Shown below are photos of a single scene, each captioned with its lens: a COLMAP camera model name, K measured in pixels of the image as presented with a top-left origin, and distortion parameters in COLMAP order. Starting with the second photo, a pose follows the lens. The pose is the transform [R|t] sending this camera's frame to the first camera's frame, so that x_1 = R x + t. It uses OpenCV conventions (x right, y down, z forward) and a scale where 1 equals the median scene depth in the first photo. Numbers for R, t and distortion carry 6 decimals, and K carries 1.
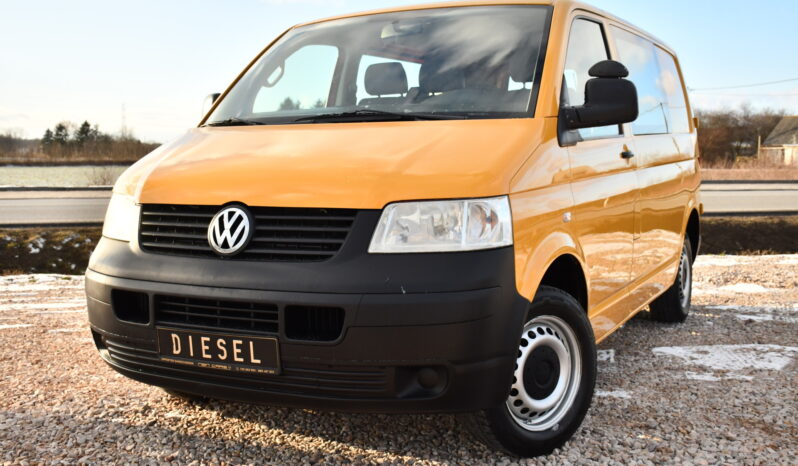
lens RADIAL K [[895.6, 0, 401.5], [0, 895.6, 232.6], [0, 0, 1]] dist [0.027166, 0.000000]
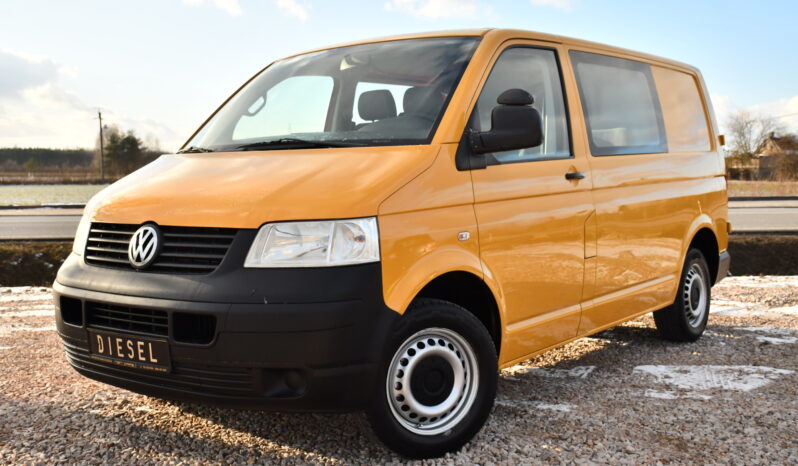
lens RADIAL K [[895.6, 0, 394.5], [0, 895.6, 234.5], [0, 0, 1]] dist [0.027166, 0.000000]
pose [[0.984200, 0.006608, -0.176936, 0.308692], [-0.009224, 0.999860, -0.013971, -0.004123], [0.176819, 0.015383, 0.984123, -0.071068]]
